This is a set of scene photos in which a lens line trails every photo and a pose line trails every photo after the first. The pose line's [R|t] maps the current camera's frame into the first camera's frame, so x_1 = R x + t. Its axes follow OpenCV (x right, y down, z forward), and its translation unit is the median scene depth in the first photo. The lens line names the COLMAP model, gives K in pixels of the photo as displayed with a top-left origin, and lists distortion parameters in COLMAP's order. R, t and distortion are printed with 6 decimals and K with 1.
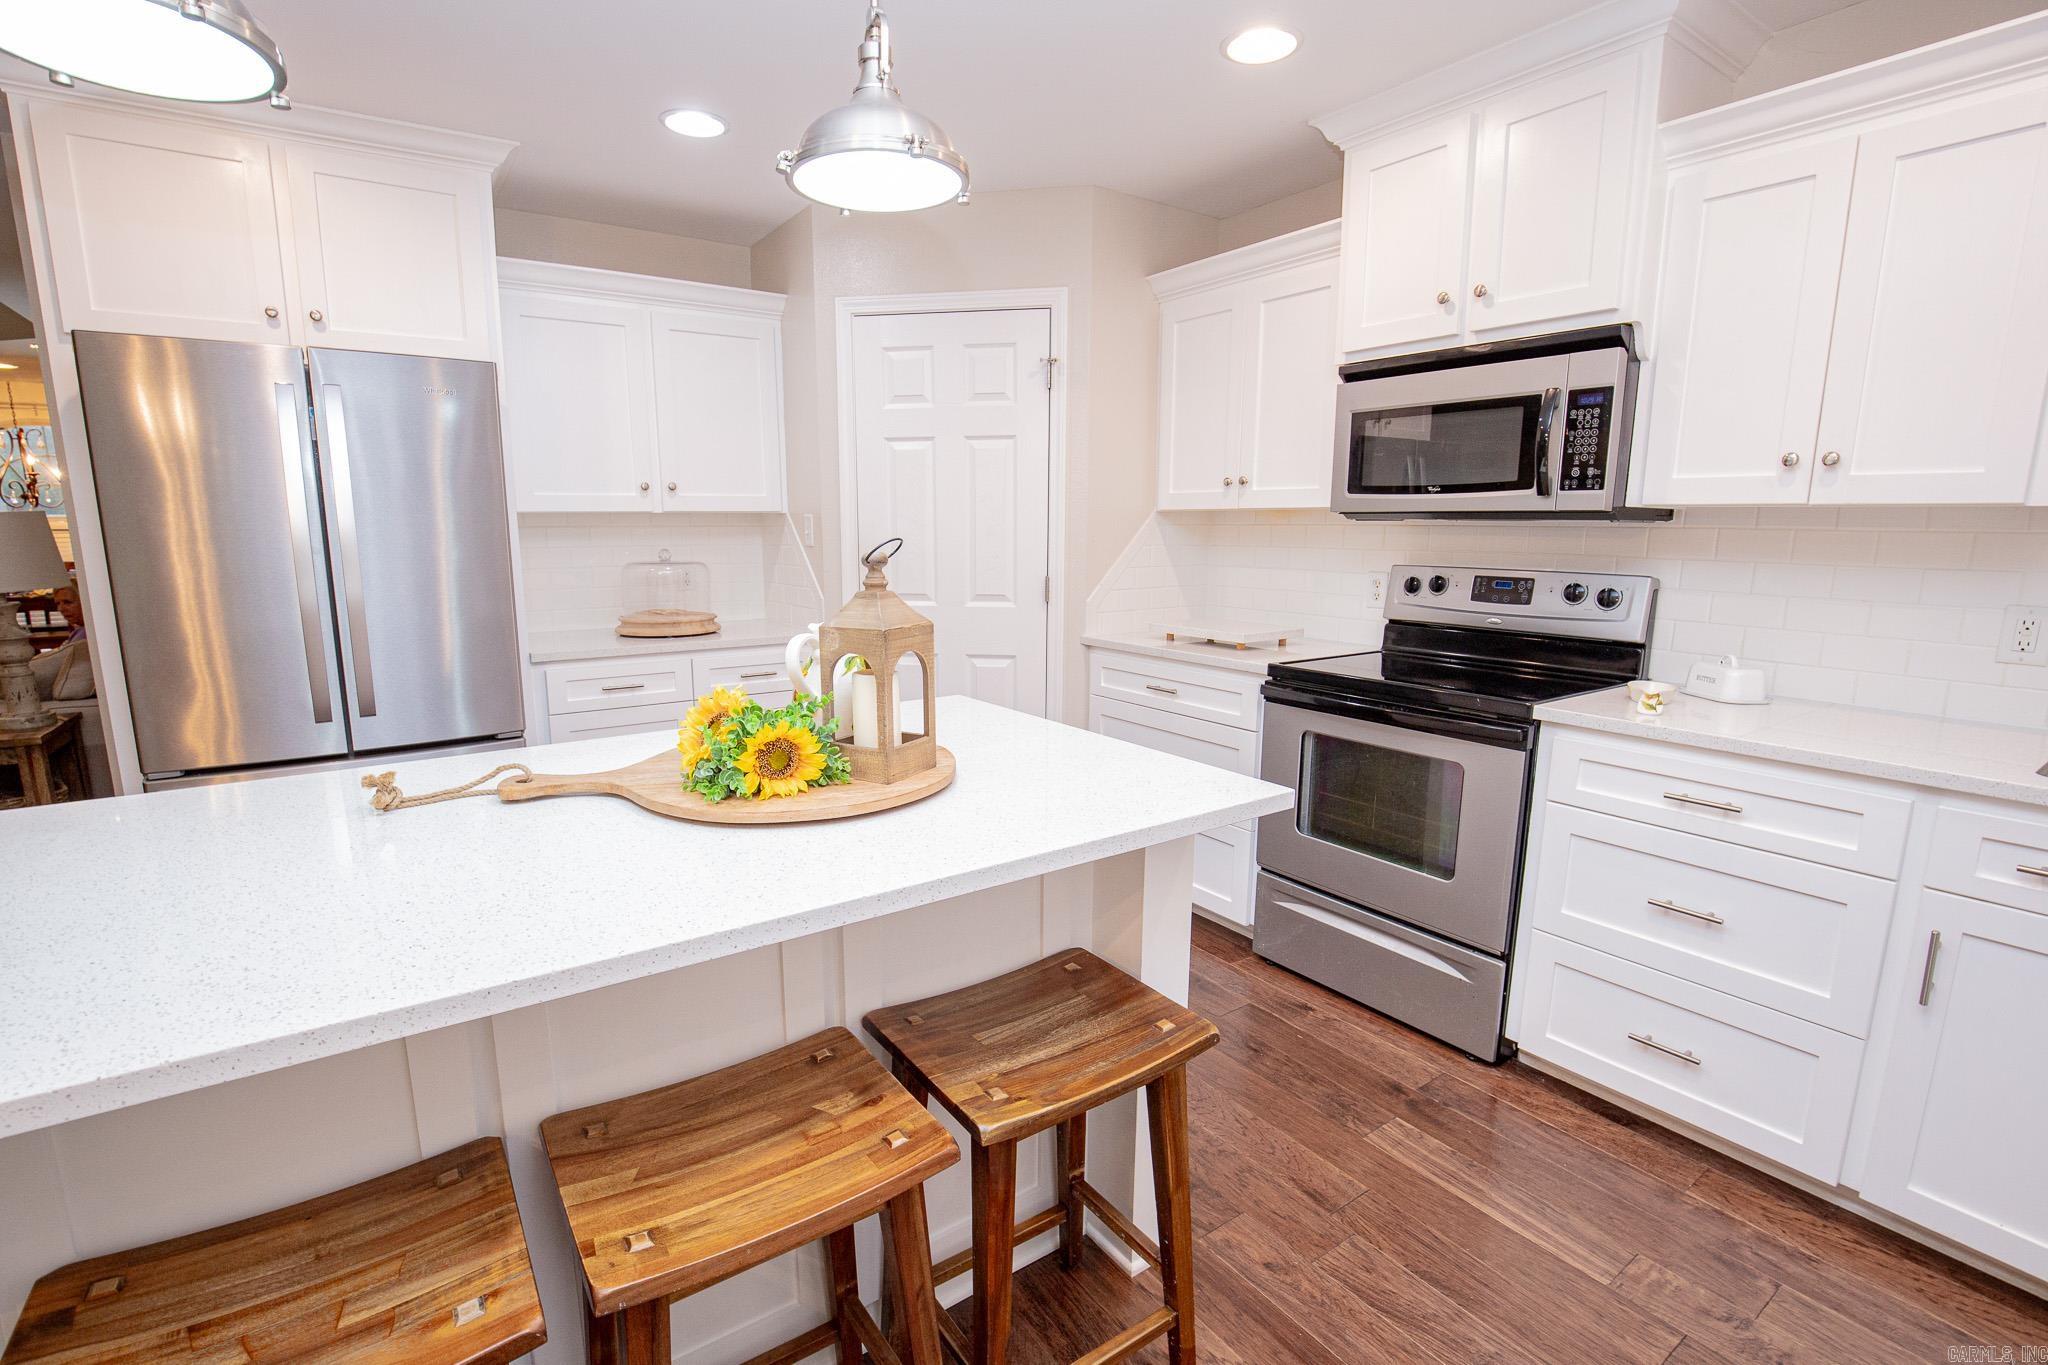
lens RADIAL K [[940.6, 0, 1009.3], [0, 940.6, 695.9], [0, 0, 1]] dist [-0.037172, 0.007559]
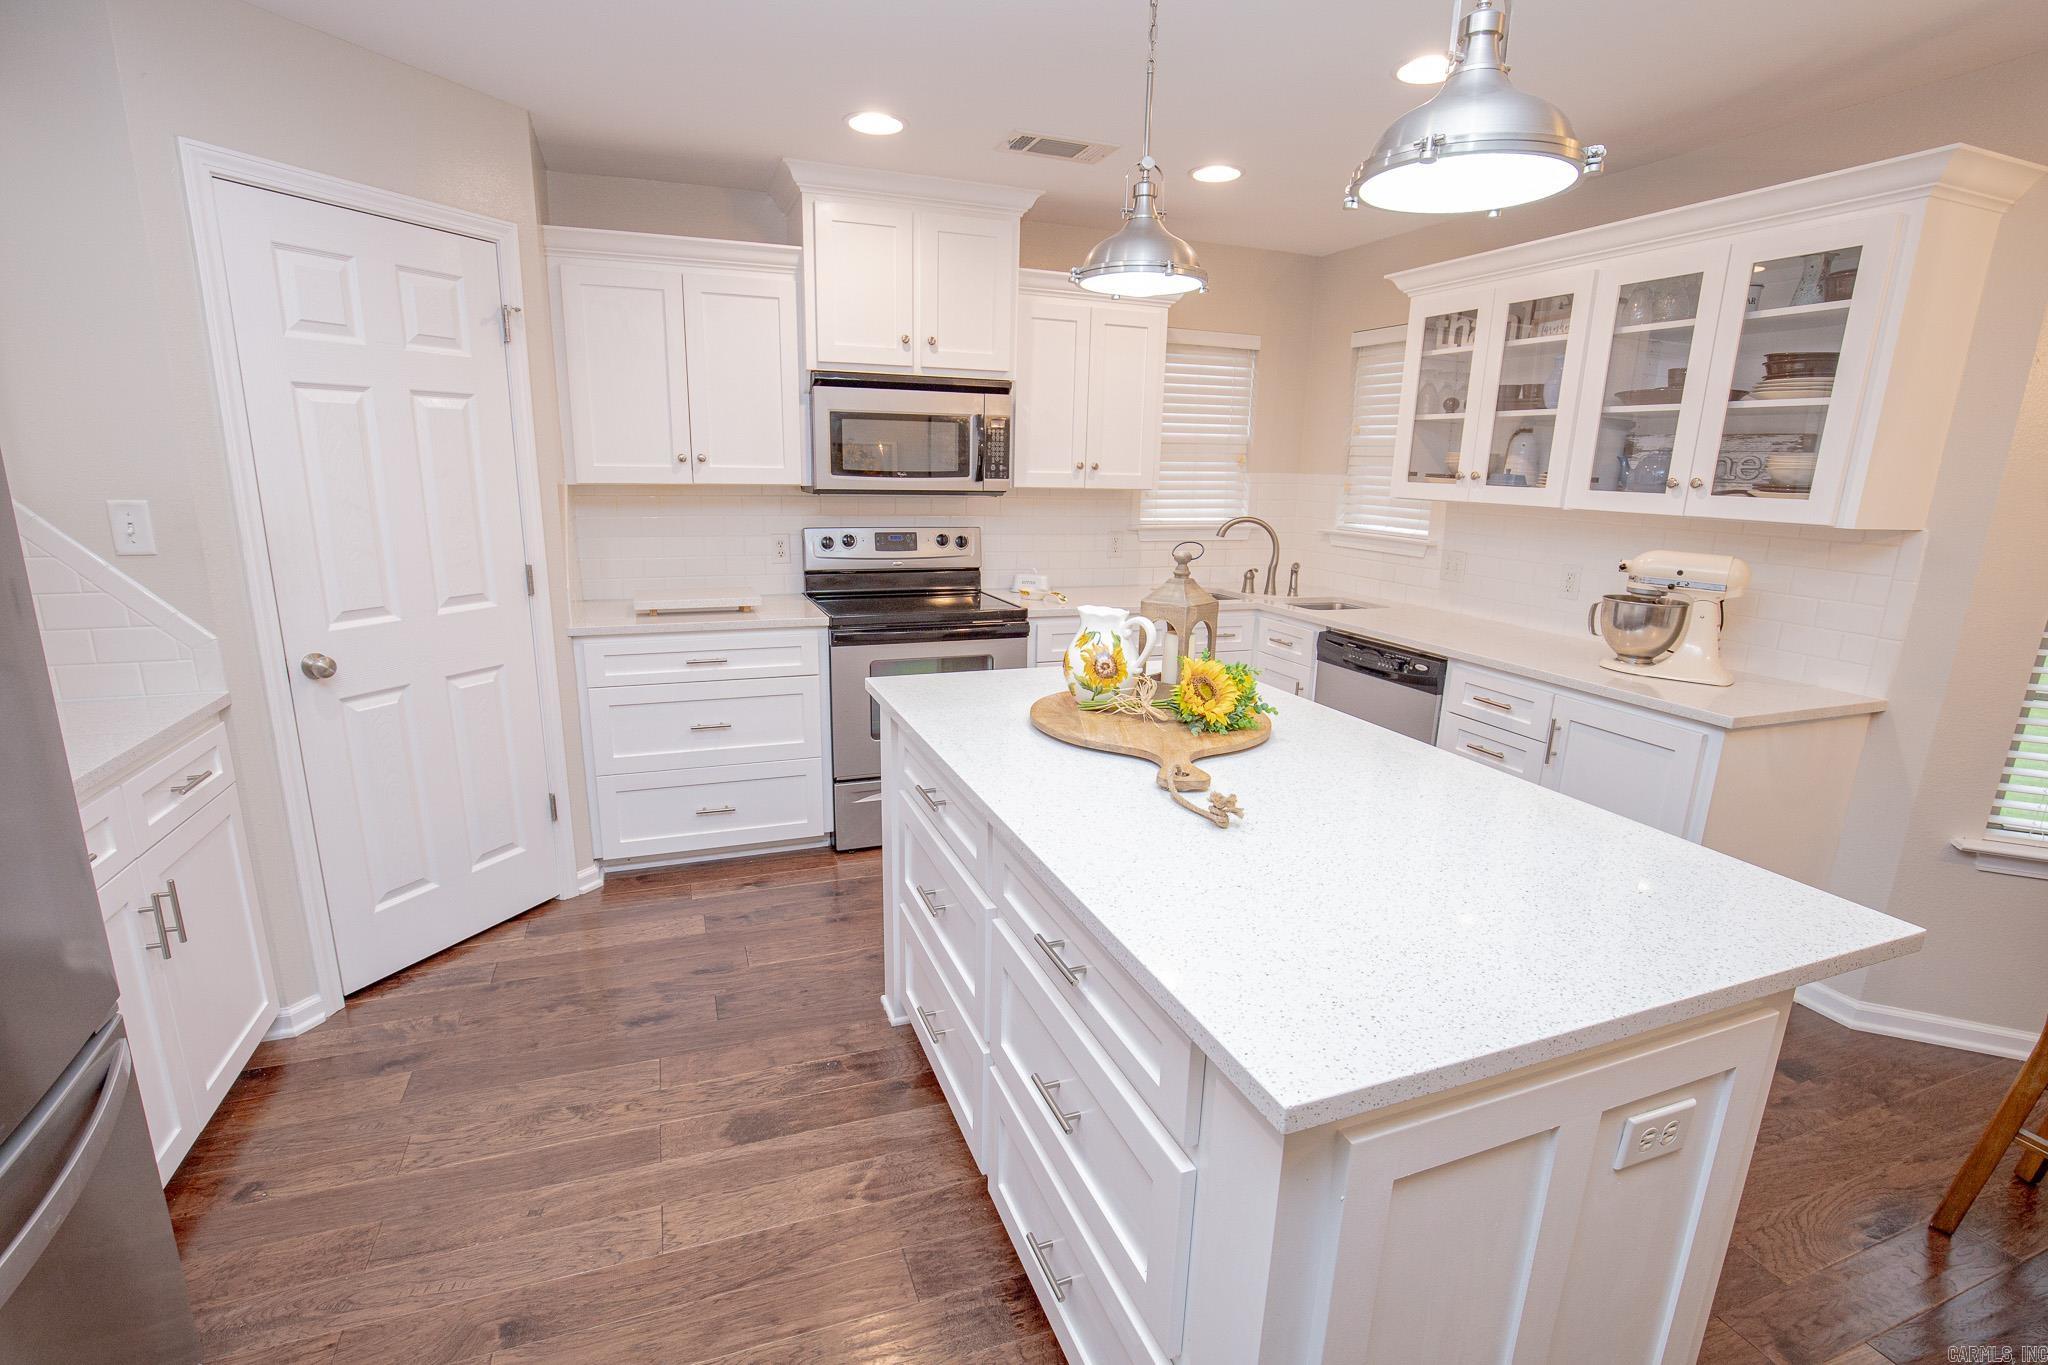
lens RADIAL K [[940.6, 0, 1009.3], [0, 940.6, 695.9], [0, 0, 1]] dist [-0.037172, 0.007559]
pose [[0.238670, -0.227967, 0.943964, -0.898253], [0.155608, 0.968473, 0.194542, -0.143462], [-0.958552, 0.100457, 0.266619, 0.484227]]
